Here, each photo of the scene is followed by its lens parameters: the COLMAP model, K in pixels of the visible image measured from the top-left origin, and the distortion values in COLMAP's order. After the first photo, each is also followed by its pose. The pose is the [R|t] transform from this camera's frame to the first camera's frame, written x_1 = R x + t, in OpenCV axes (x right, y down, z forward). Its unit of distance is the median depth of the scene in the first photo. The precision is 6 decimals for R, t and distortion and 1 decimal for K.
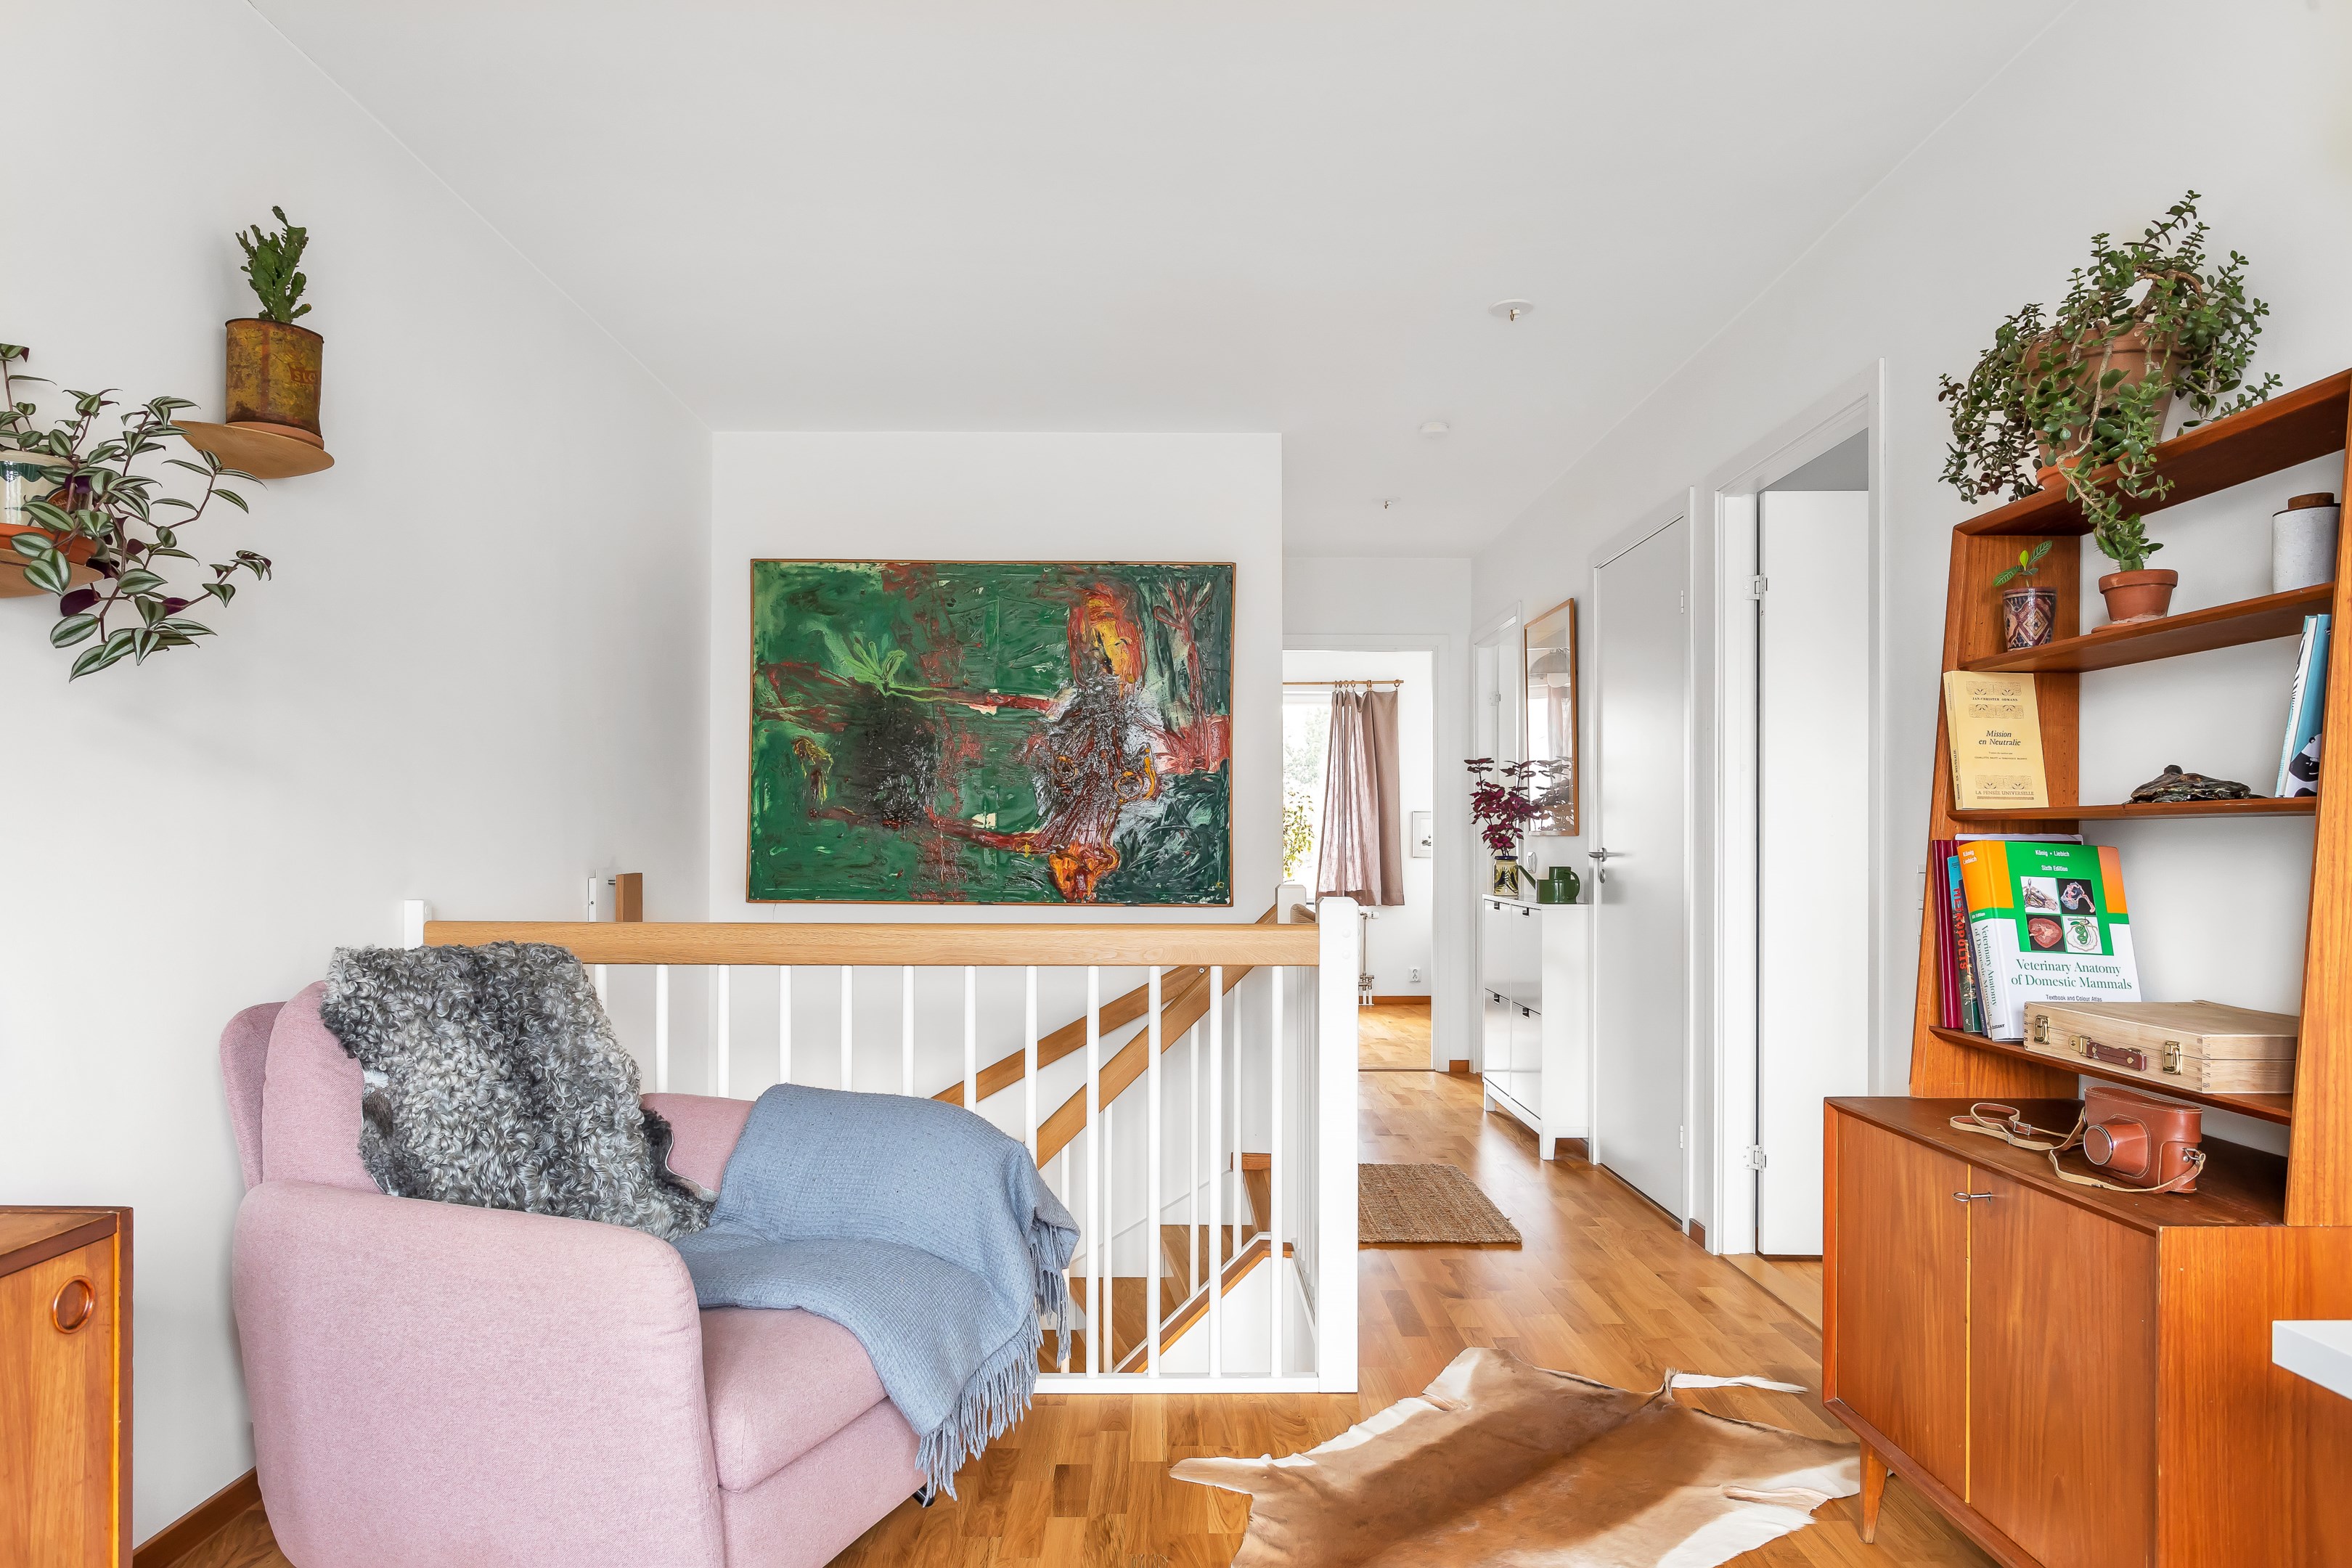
lens RADIAL K [[1462.5, 0, 1161.6], [0, 1462.5, 859.3], [0, 0, 1]] dist [-0.014180, 0.009727]
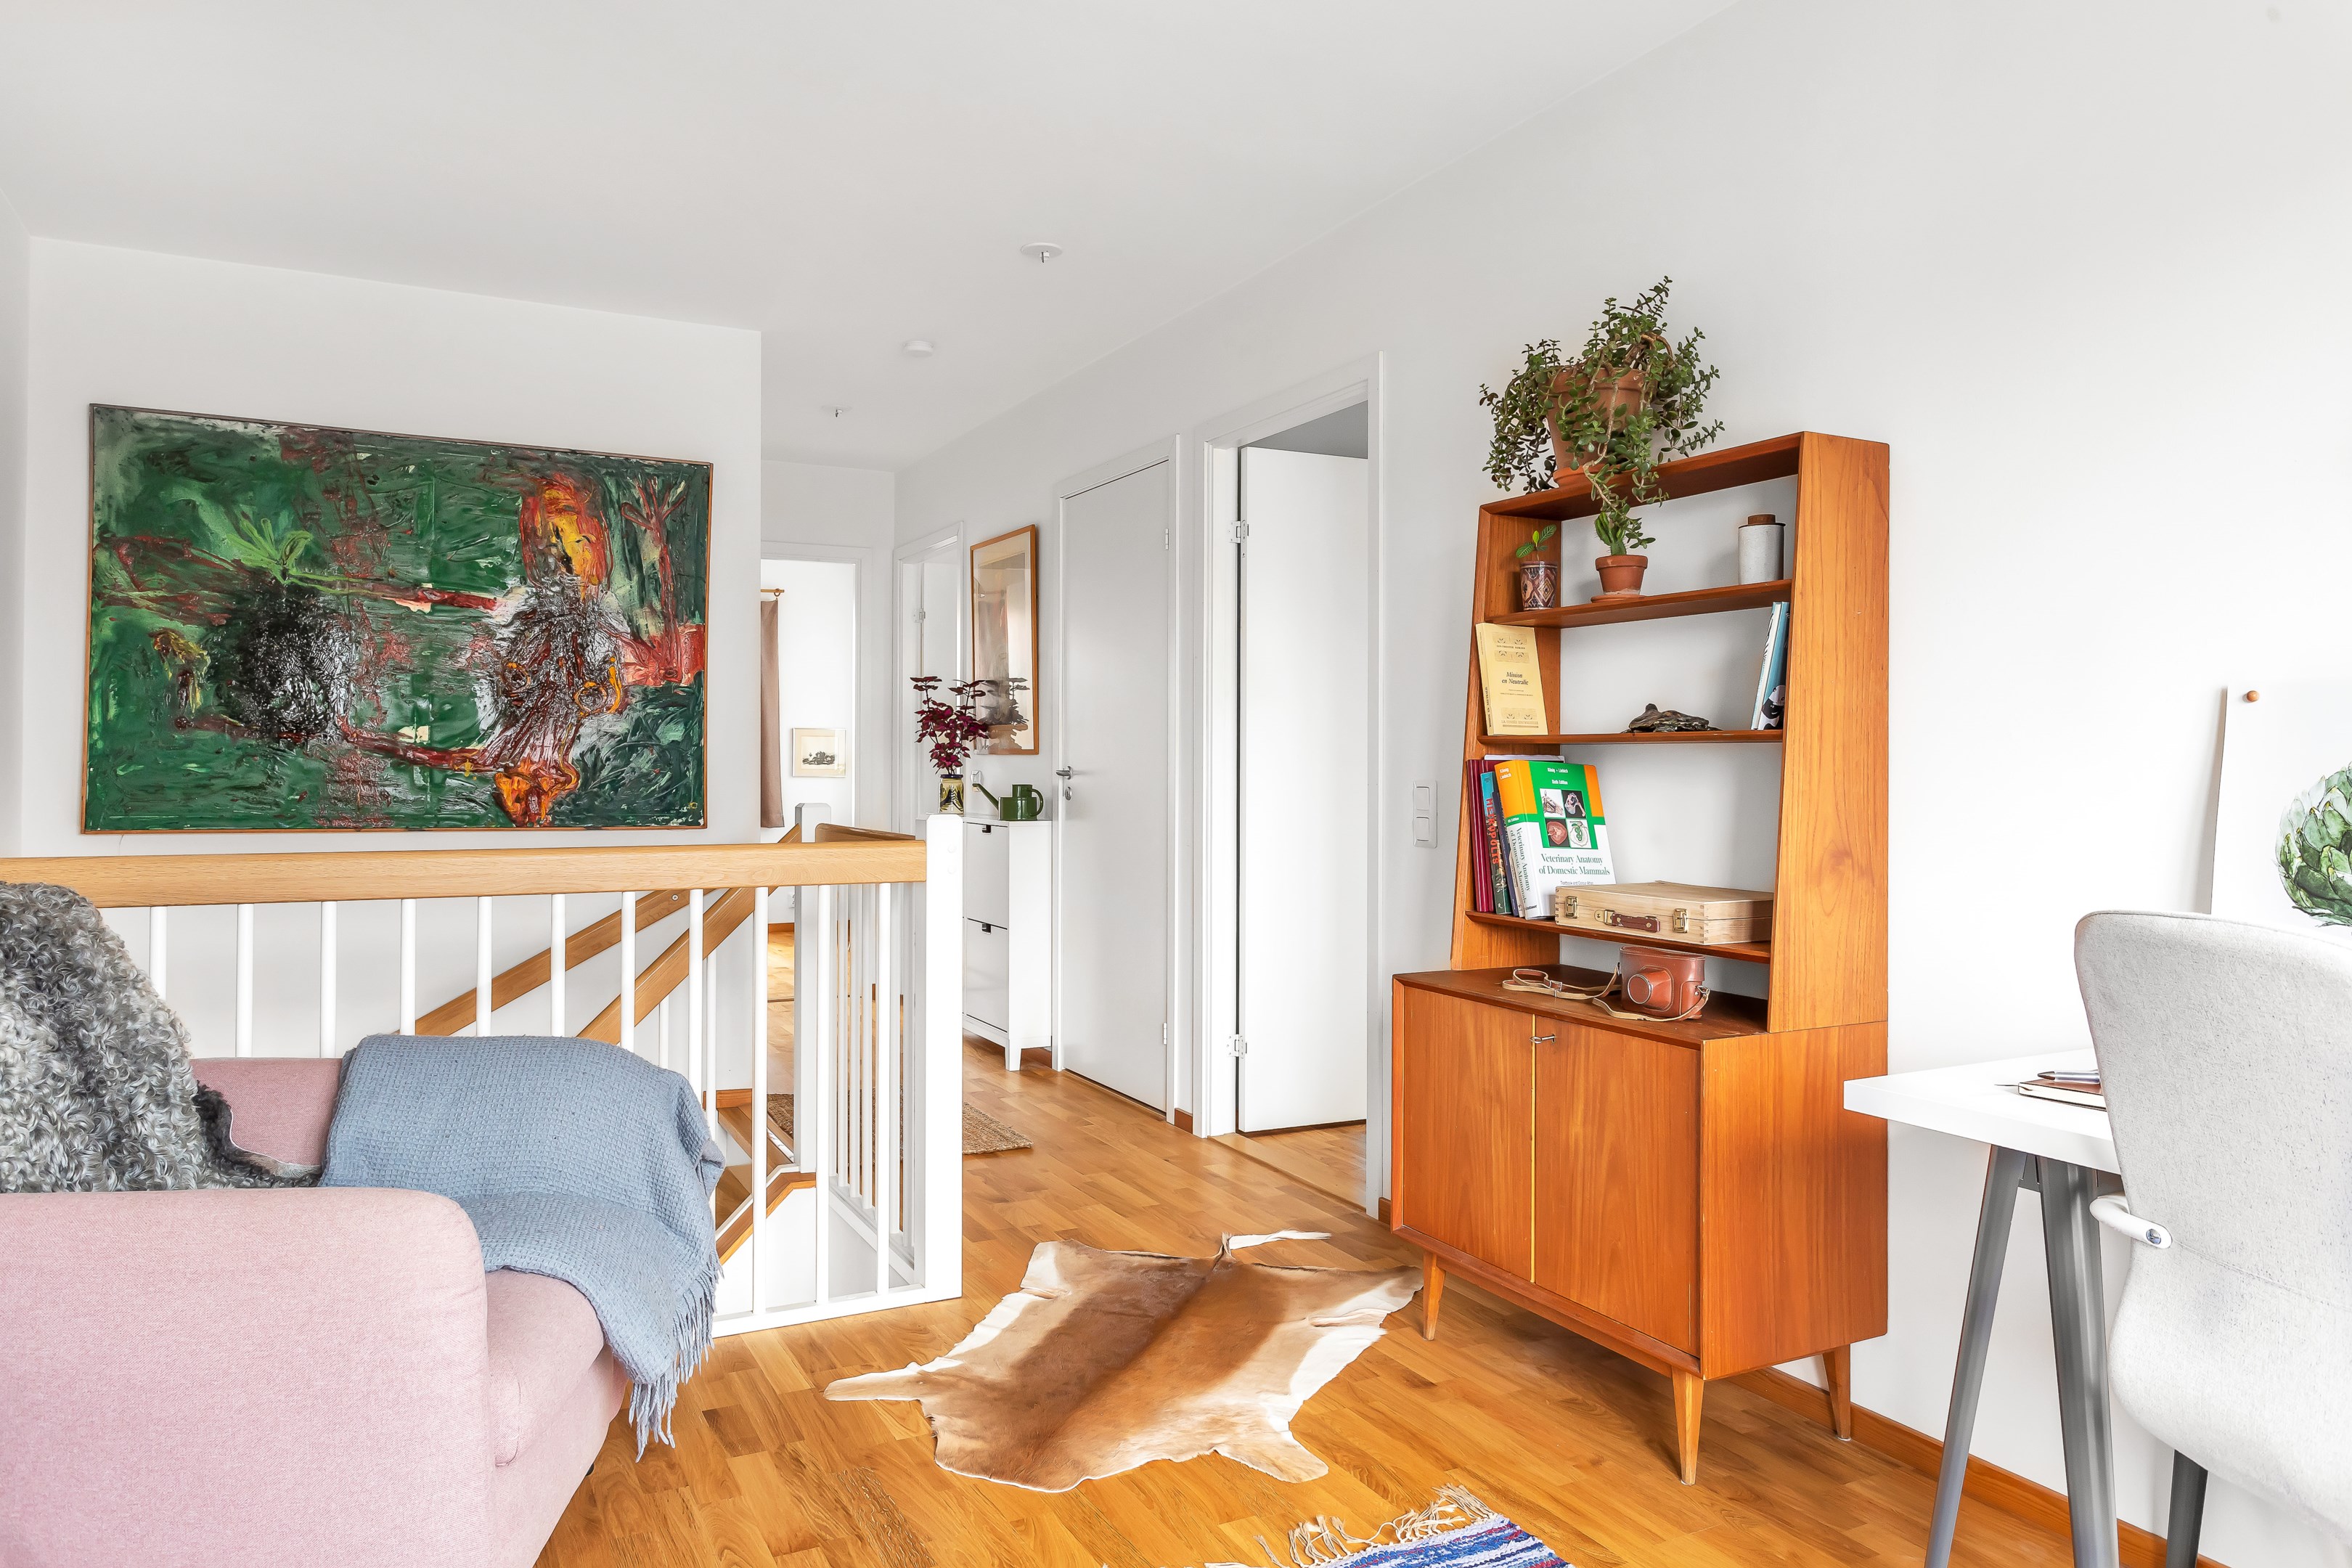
lens RADIAL K [[1560.4, 0, 1175.9], [0, 1560.4, 771.6], [0, 0, 1]] dist [-0.009499, 0.003358]
pose [[0.888223, -0.000770, 0.459412, -0.258263], [0.002969, 0.999987, -0.004063, 0.001312], [-0.459404, 0.004973, 0.888214, -0.048400]]
